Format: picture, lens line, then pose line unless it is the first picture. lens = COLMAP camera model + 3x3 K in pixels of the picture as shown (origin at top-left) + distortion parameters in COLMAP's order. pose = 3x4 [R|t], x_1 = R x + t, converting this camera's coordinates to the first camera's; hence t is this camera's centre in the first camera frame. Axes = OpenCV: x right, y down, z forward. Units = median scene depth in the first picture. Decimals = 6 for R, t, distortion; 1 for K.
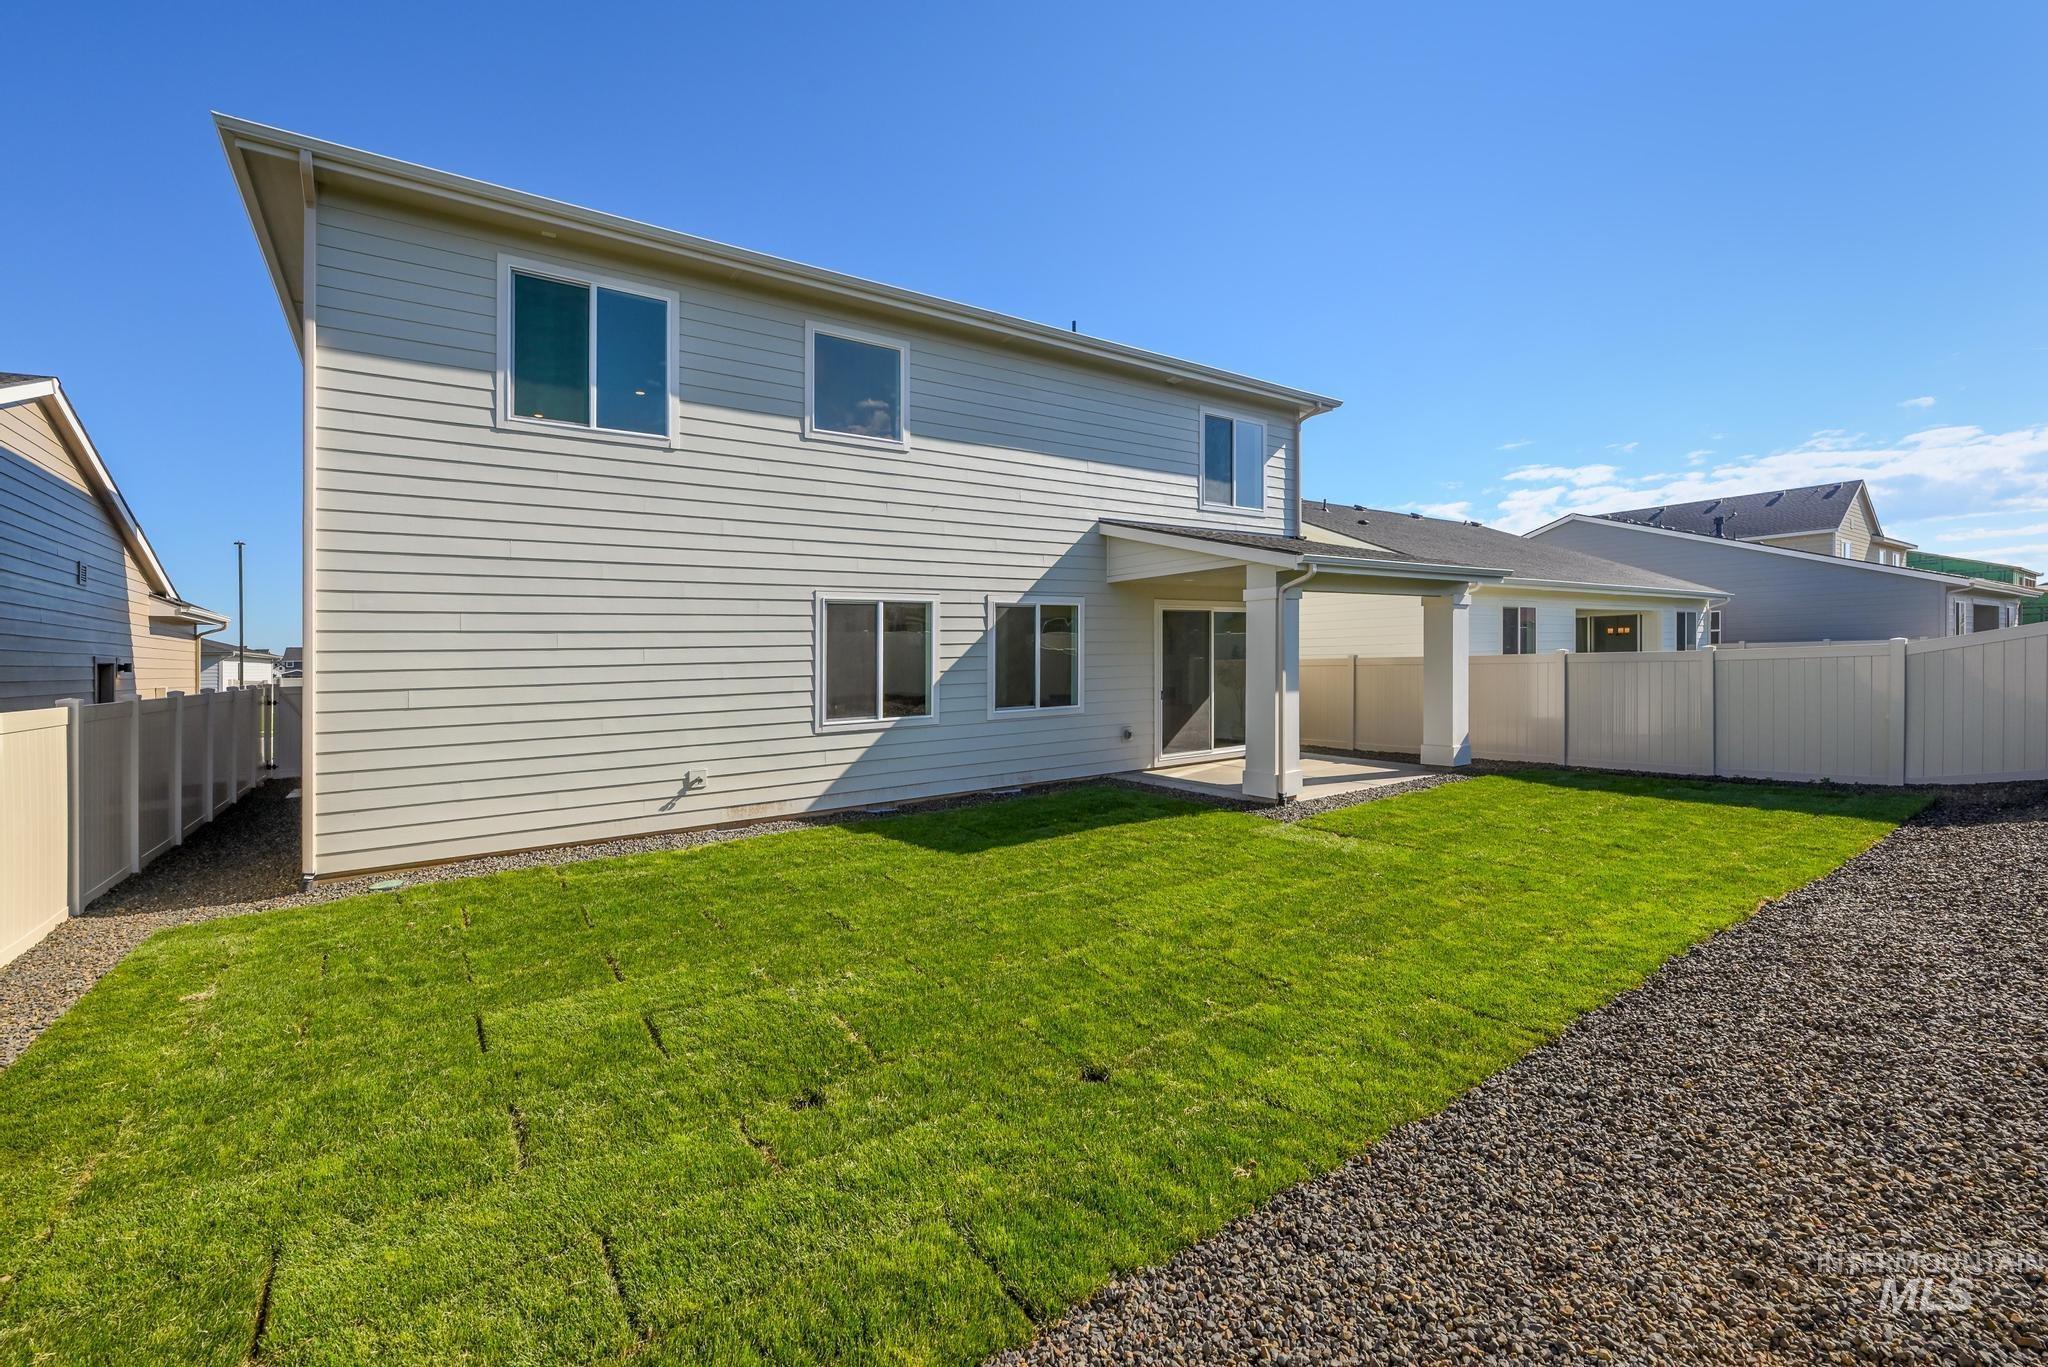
lens RADIAL K [[841.2, 0, 1016.5], [0, 841.2, 671.5], [0, 0, 1]] dist [-0.000585, -0.000030]
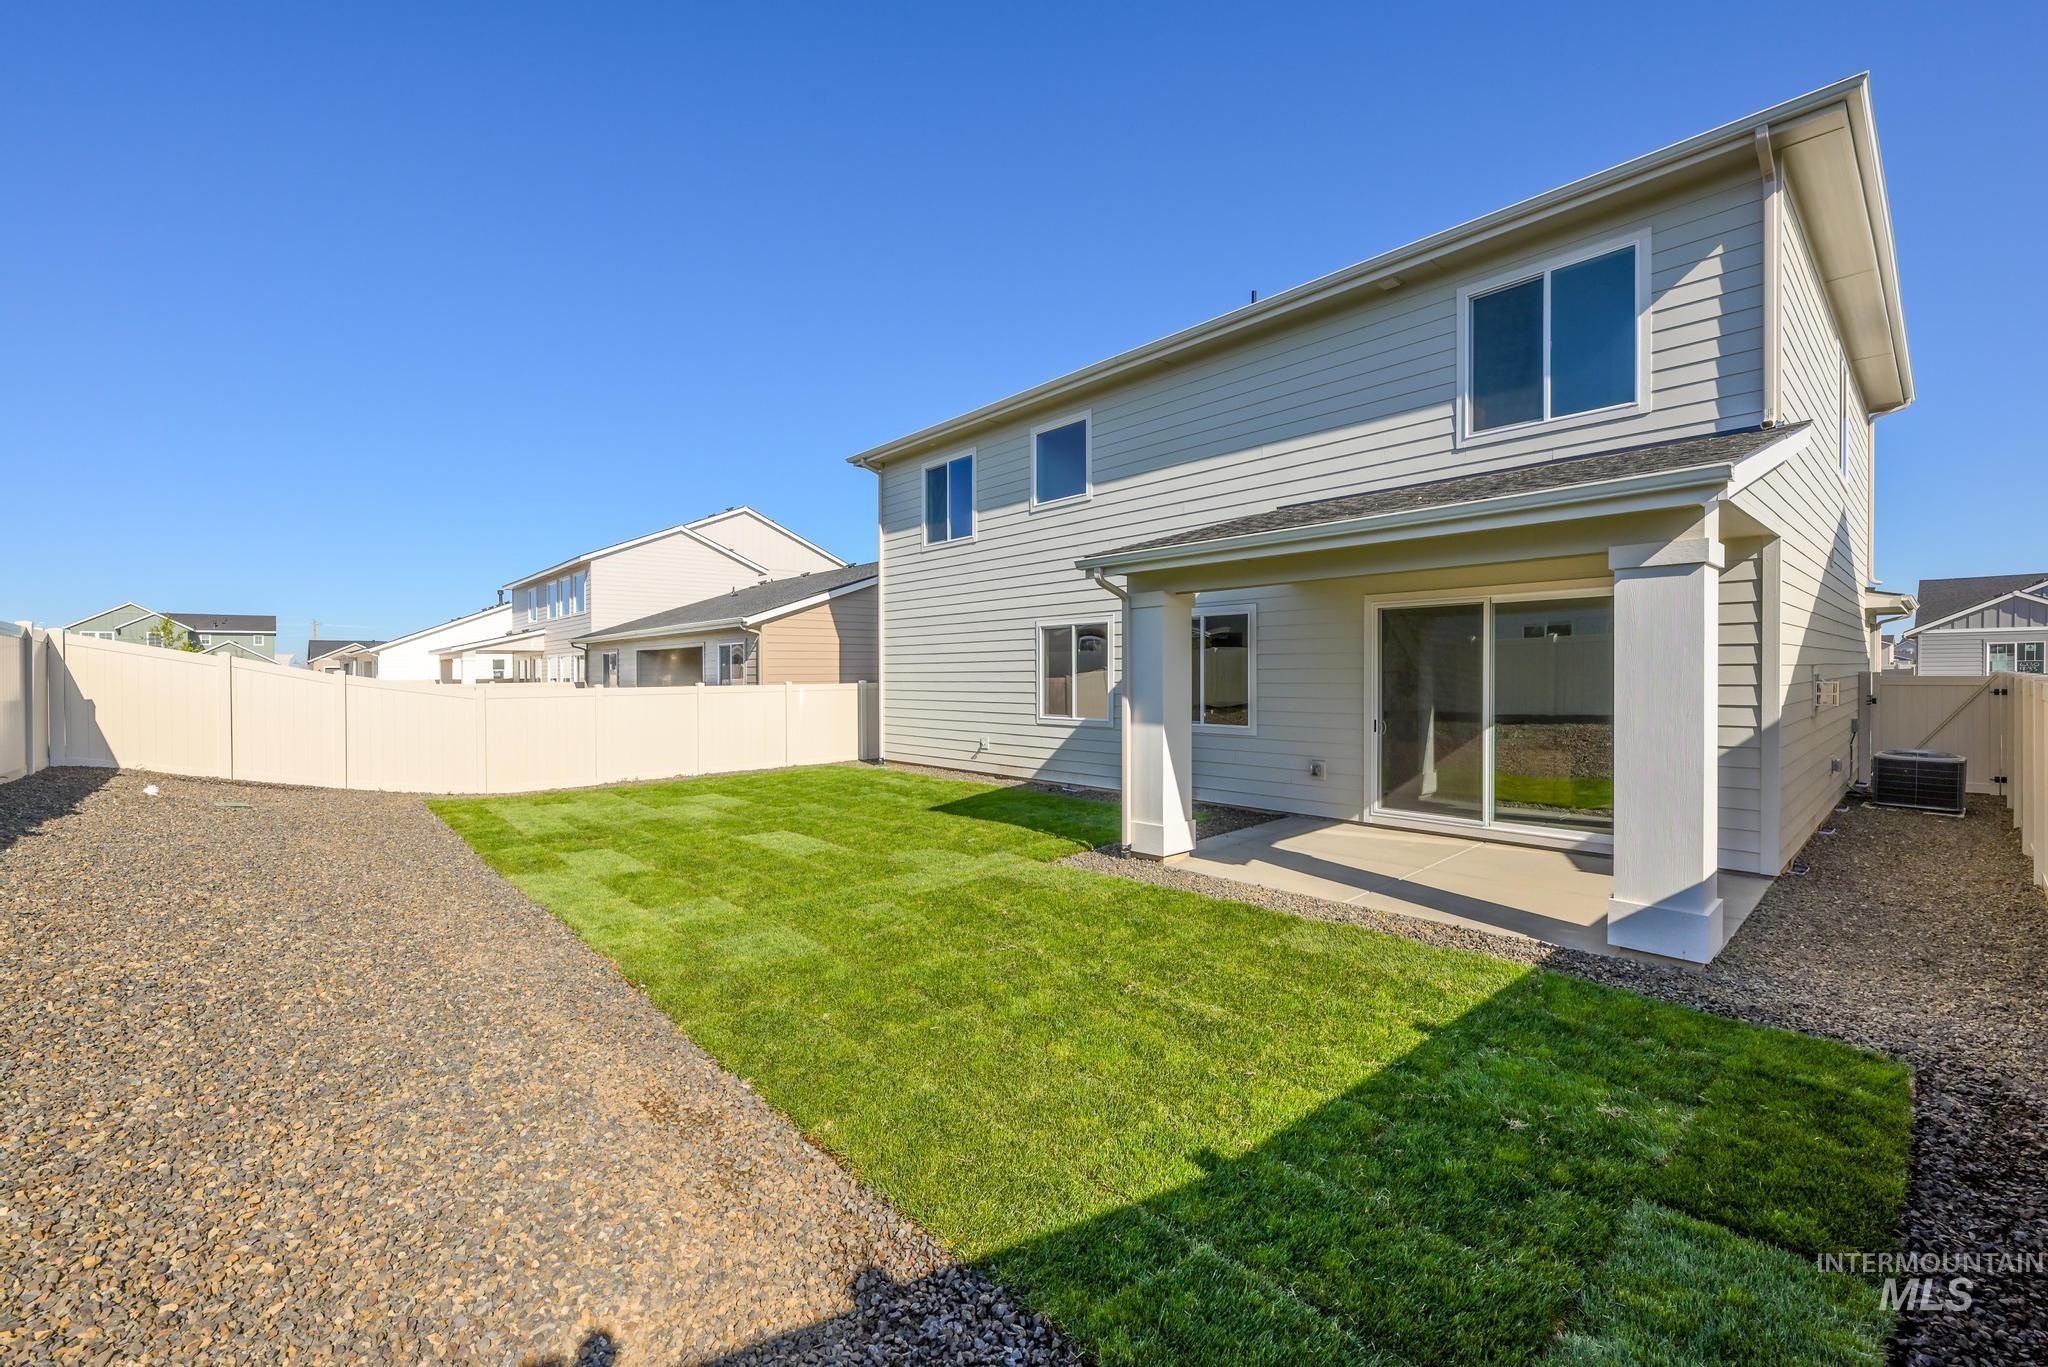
lens RADIAL K [[854.0, 0, 1024.0], [0, 854.0, 683.5], [0, 0, 1]] dist [0.000398, 0.000043]
pose [[0.123662, 0.034955, -0.991709, 0.985851], [-0.009920, 0.999373, 0.033988, -0.034548], [0.992275, 0.005634, 0.123931, 0.683994]]
